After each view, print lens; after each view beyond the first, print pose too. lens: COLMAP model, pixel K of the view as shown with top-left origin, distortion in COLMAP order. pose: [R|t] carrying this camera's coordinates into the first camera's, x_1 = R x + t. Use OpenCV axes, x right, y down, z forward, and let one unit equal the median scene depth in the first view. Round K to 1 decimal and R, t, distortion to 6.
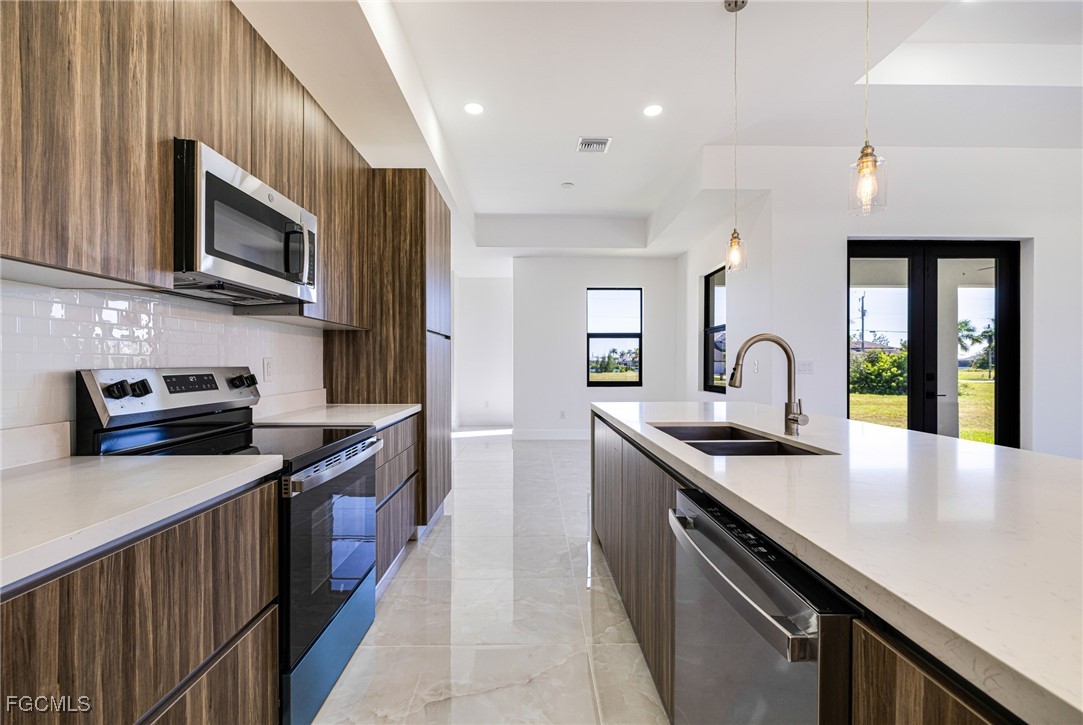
lens RADIAL K [[455.3, 0, 547.7], [0, 455.3, 365.8], [0, 0, 1]] dist [0.001264, -0.000659]
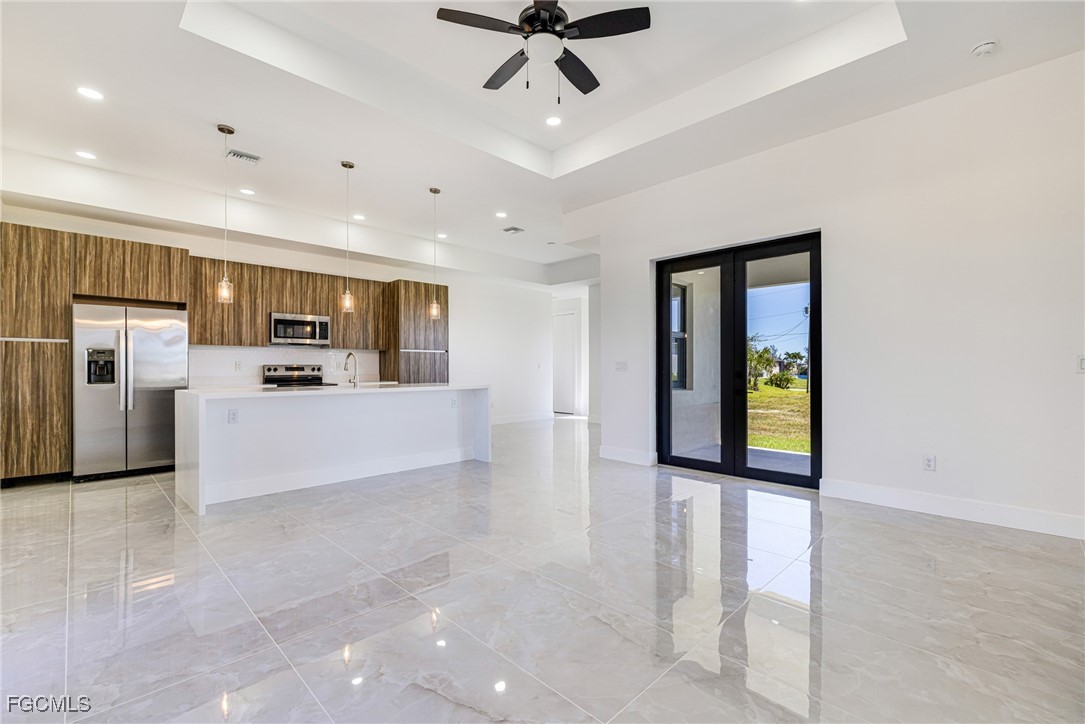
lens RADIAL K [[474.4, 0, 550.4], [0, 474.4, 367.0], [0, 0, 1]] dist [-0.001610, 0.002603]
pose [[0.701999, -0.003860, -0.712167, 1.967912], [-0.004251, 0.999945, -0.009609, 0.028617], [0.712165, 0.009773, 0.701944, -0.130824]]
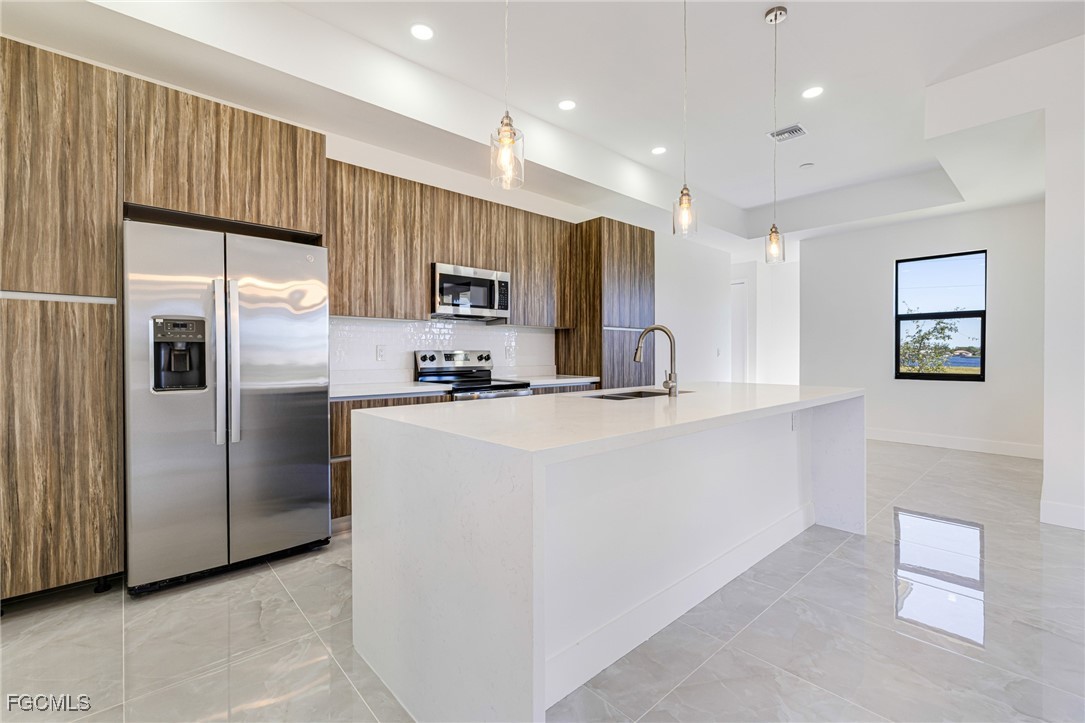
lens RADIAL K [[474.4, 0, 538.8], [0, 474.4, 357.4], [0, 0, 1]] dist [-0.001610, 0.002603]
pose [[0.651071, 0.003892, -0.759007, 0.756876], [-0.004848, 0.999988, 0.000968, 0.019714], [0.759002, 0.003049, 0.651082, -0.144815]]
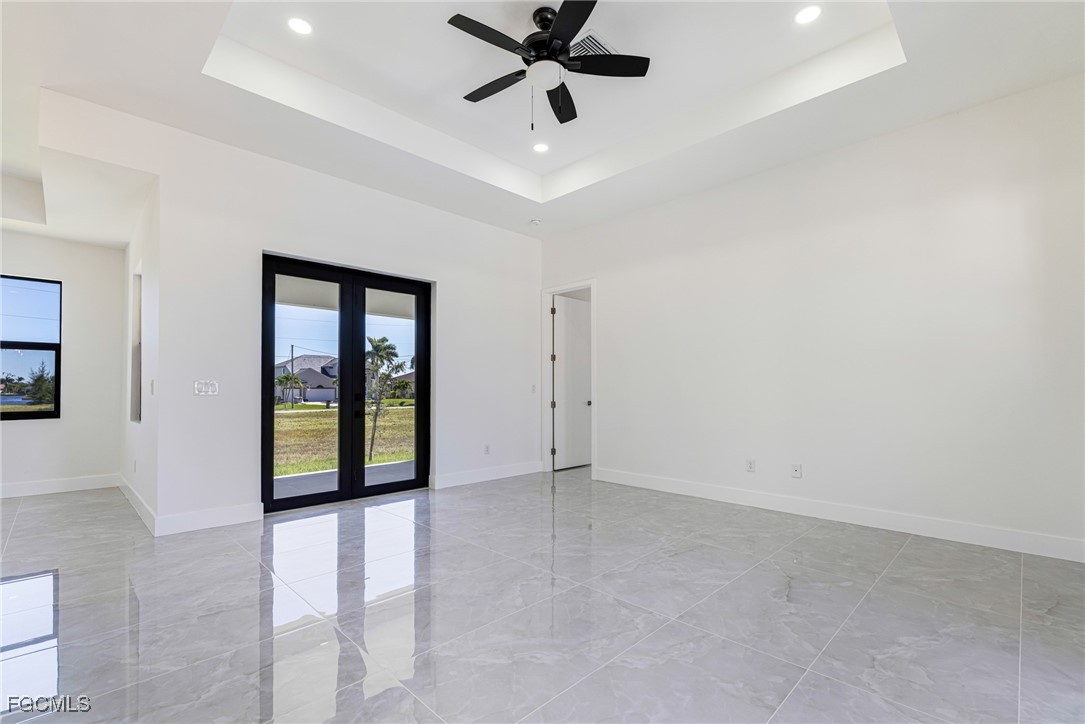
lens RADIAL K [[474.4, 0, 542.2], [0, 474.4, 388.0], [0, 0, 1]] dist [-0.001610, 0.002603]
pose [[0.720156, -0.001778, 0.693810, 0.553712], [0.008561, 0.999943, -0.006323, 0.020716], [-0.693759, 0.010494, 0.720131, -0.156378]]
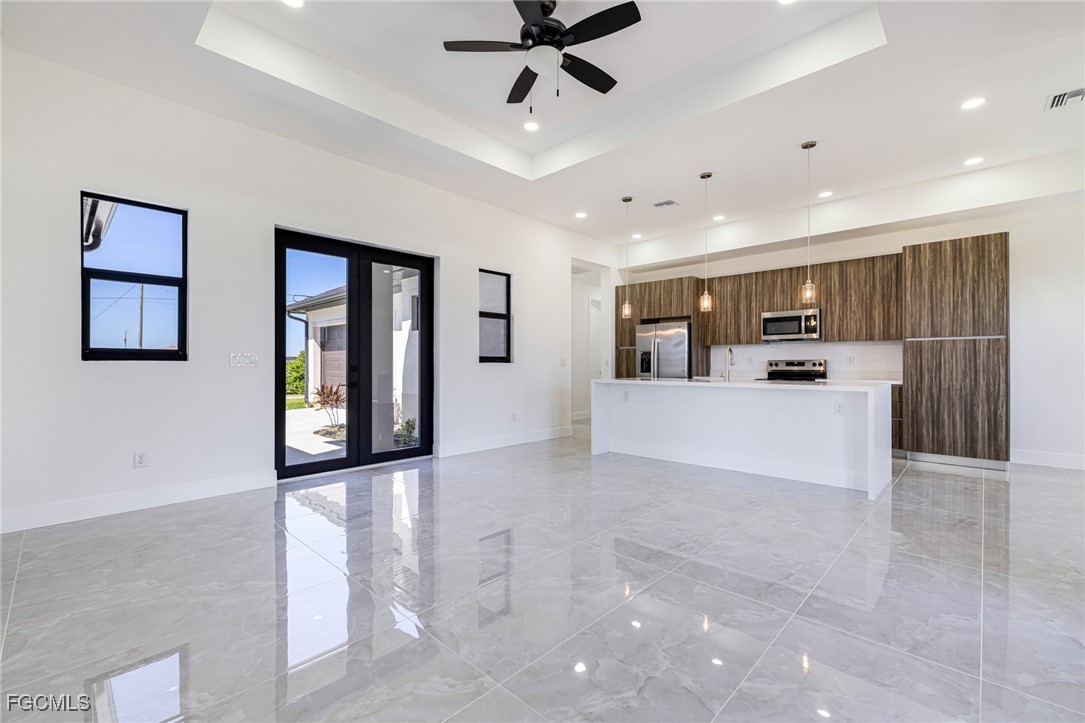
lens RADIAL K [[474.4, 0, 544.9], [0, 474.4, 365.8], [0, 0, 1]] dist [-0.001610, 0.002603]
pose [[-0.702294, 0.000413, -0.711887, 2.000071], [-0.007513, 0.999940, 0.007992, 0.020812], [0.711847, 0.010961, -0.702249, 1.310809]]
